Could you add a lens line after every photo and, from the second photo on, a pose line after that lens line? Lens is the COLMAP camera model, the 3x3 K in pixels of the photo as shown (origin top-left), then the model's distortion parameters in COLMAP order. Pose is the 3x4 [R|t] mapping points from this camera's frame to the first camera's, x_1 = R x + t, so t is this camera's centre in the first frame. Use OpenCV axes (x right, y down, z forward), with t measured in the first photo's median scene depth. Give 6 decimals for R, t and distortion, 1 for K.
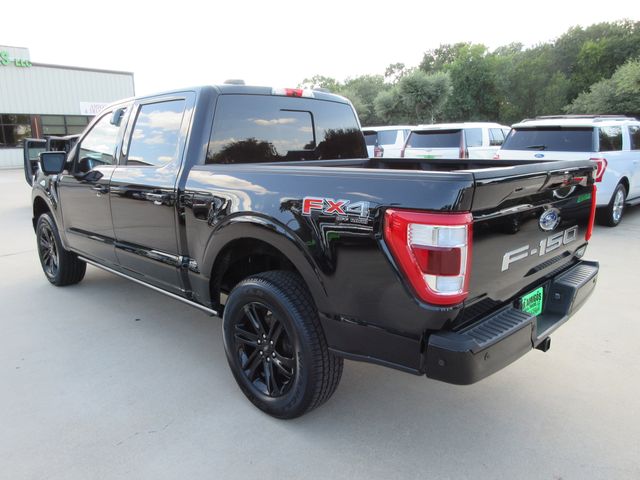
lens RADIAL K [[480.4, 0, 320.0], [0, 480.4, 240.0], [0, 0, 1]] dist [0.009064, 0.006796]
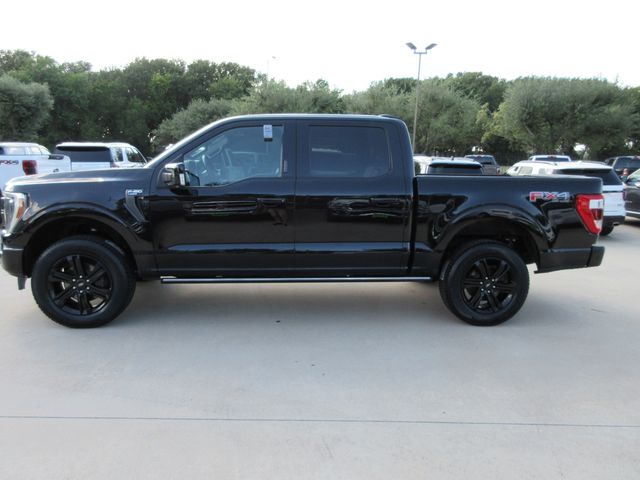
lens RADIAL K [[480.4, 0, 320.0], [0, 480.4, 240.0], [0, 0, 1]] dist [0.009064, 0.006796]
pose [[0.652657, -0.098957, 0.751163, -0.112554], [0.128272, 0.991554, 0.019175, -0.002514], [-0.746716, 0.083839, 0.659838, 0.020531]]
